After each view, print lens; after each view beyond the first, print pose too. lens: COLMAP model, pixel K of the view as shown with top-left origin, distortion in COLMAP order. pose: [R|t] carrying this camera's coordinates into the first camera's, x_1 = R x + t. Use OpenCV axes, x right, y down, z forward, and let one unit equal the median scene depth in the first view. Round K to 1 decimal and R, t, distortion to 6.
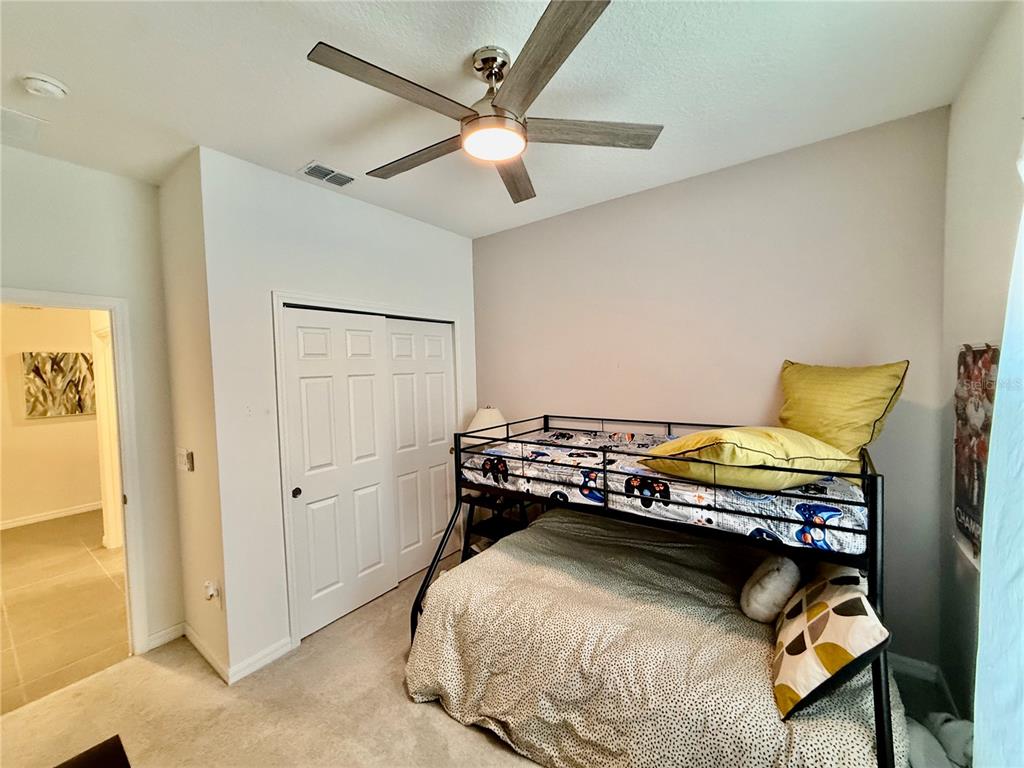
lens RADIAL K [[409.0, 0, 509.2], [0, 409.0, 383.0], [0, 0, 1]] dist [-0.001914, -0.000014]
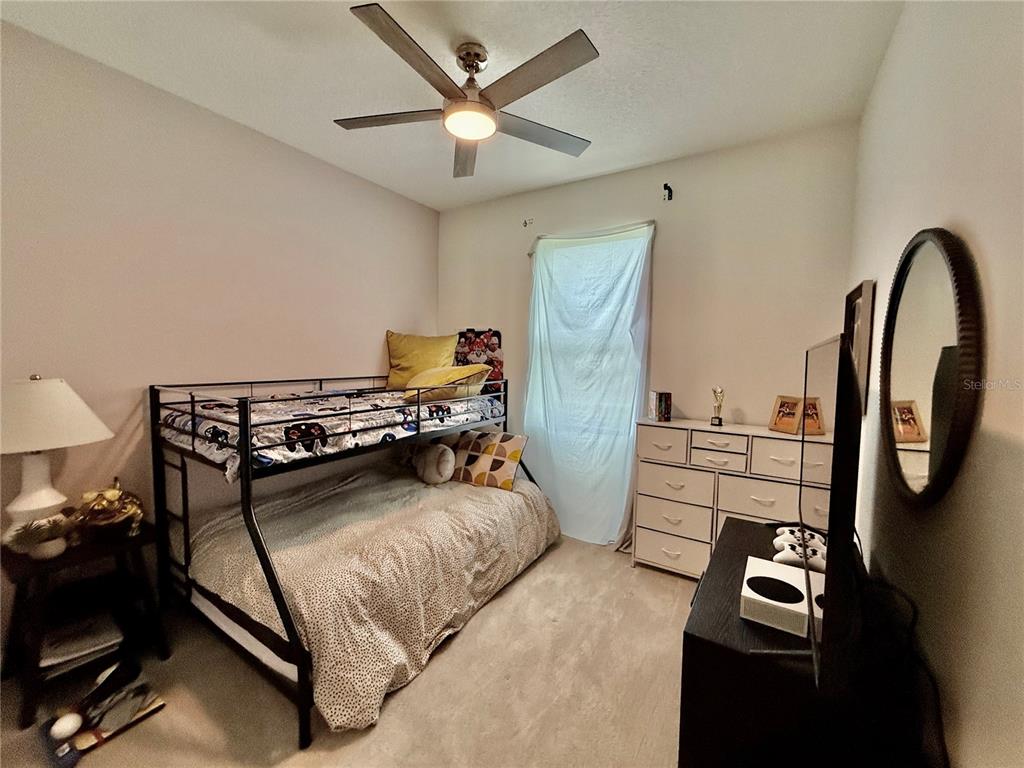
lens RADIAL K [[409.0, 0, 510.6], [0, 409.0, 383.0], [0, 0, 1]] dist [-0.001914, -0.000014]
pose [[-0.072317, -0.041242, 0.996529, -0.965243], [0.021056, 0.998859, 0.042866, 0.093547], [-0.997159, 0.024083, -0.071366, 0.751283]]
